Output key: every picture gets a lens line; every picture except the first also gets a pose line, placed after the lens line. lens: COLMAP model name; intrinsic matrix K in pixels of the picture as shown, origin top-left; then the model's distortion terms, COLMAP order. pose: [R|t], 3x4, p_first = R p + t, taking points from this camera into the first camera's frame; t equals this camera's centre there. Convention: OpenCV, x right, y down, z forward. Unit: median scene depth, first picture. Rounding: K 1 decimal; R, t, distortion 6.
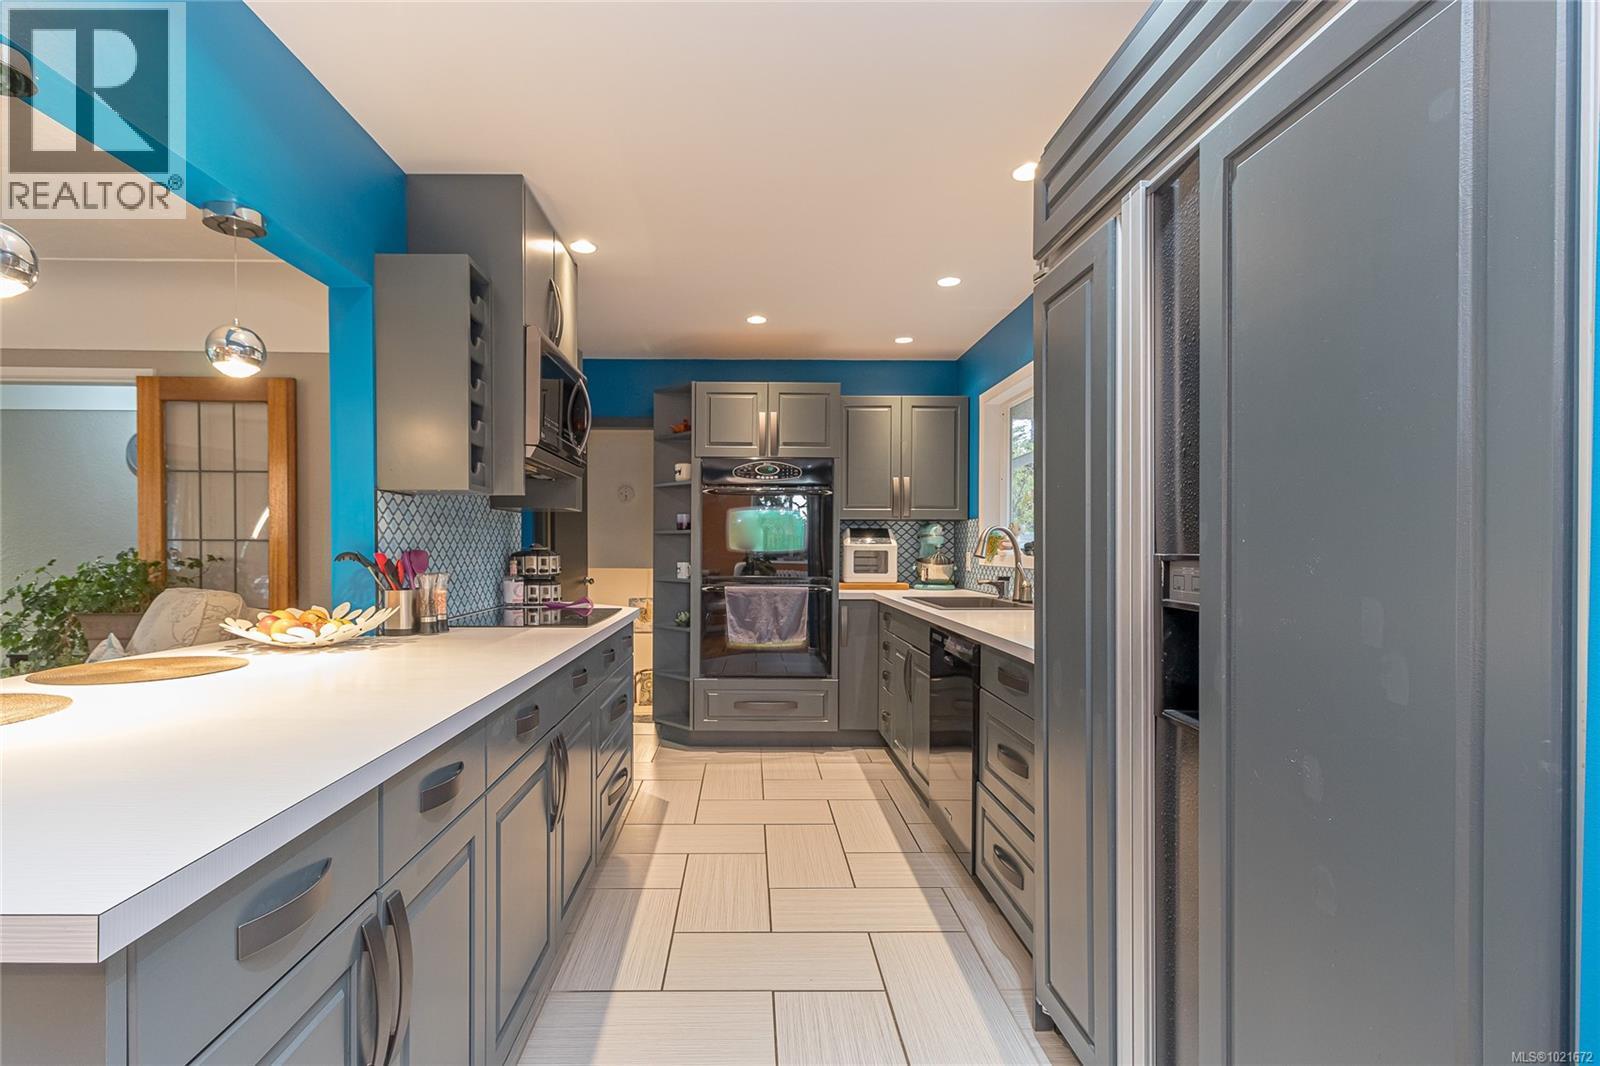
lens RADIAL K [[737.5, 0, 780.5], [0, 737.5, 534.4], [0, 0, 1]] dist [0.003301, 0.000130]
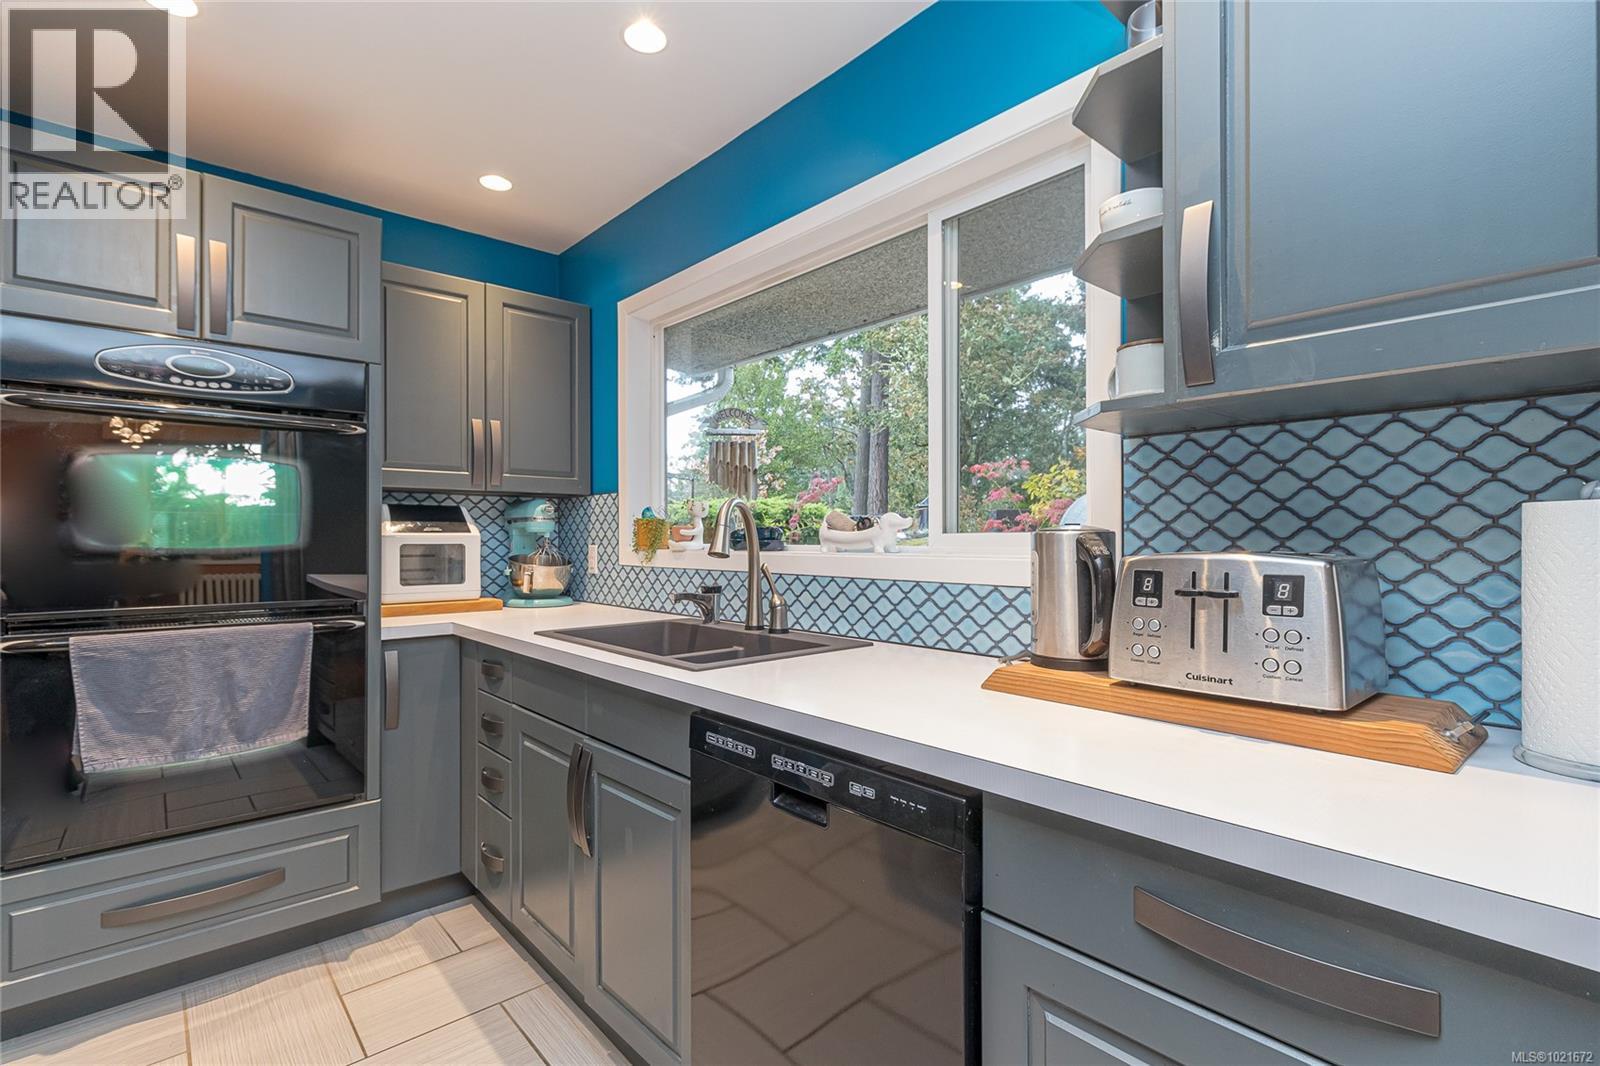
lens RADIAL K [[737.5, 0, 780.5], [0, 737.5, 534.4], [0, 0, 1]] dist [0.003301, 0.000130]
pose [[0.782127, -0.002772, 0.623113, -0.022304], [-0.005394, 0.999923, 0.011218, 0.007122], [-0.623095, -0.012135, 0.782052, 0.420353]]
